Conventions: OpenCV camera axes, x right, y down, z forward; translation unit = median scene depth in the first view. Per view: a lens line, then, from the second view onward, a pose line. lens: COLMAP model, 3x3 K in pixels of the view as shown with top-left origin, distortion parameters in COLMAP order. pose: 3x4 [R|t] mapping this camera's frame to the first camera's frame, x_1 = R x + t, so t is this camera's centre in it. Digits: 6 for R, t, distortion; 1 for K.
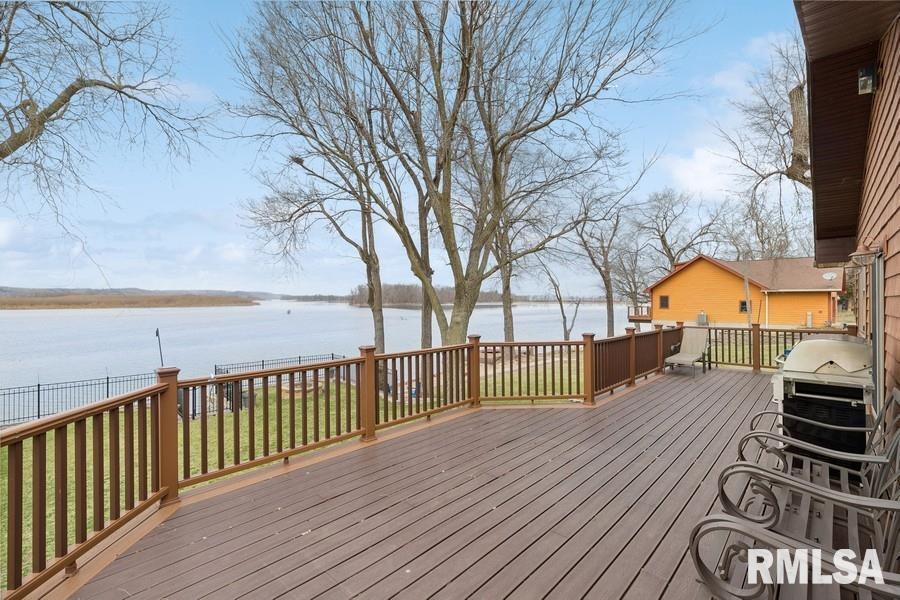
lens RADIAL K [[400.2, 0, 452.4], [0, 400.2, 299.4], [0, 0, 1]] dist [0.001488, 0.000528]
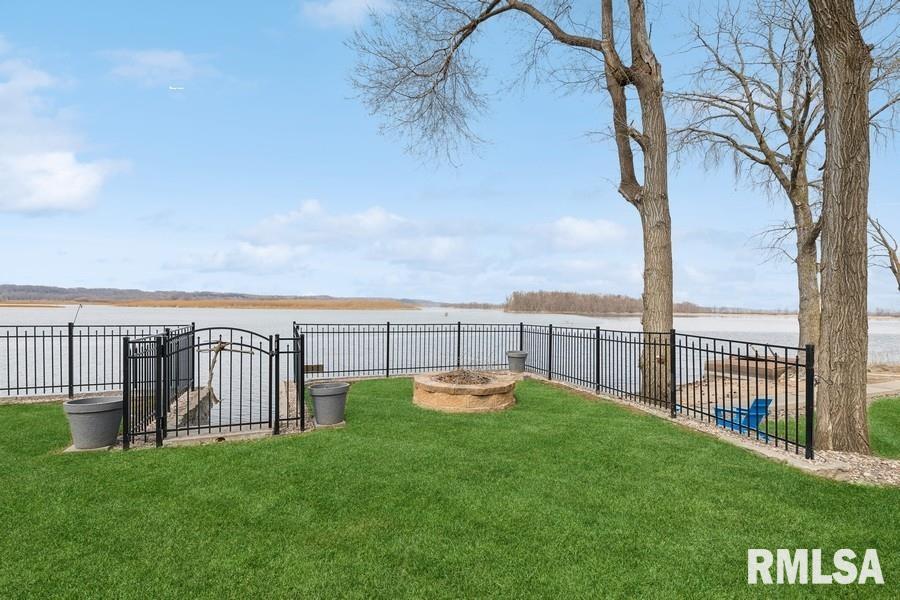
lens RADIAL K [[412.9, 0, 449.3], [0, 412.9, 313.6], [0, 0, 1]] dist [0.002394, 0.000503]
pose [[0.927928, 0.020144, -0.372214, -0.119212], [-0.015476, 0.999760, 0.015525, 0.071256], [0.372437, -0.008646, 0.928017, 0.305835]]
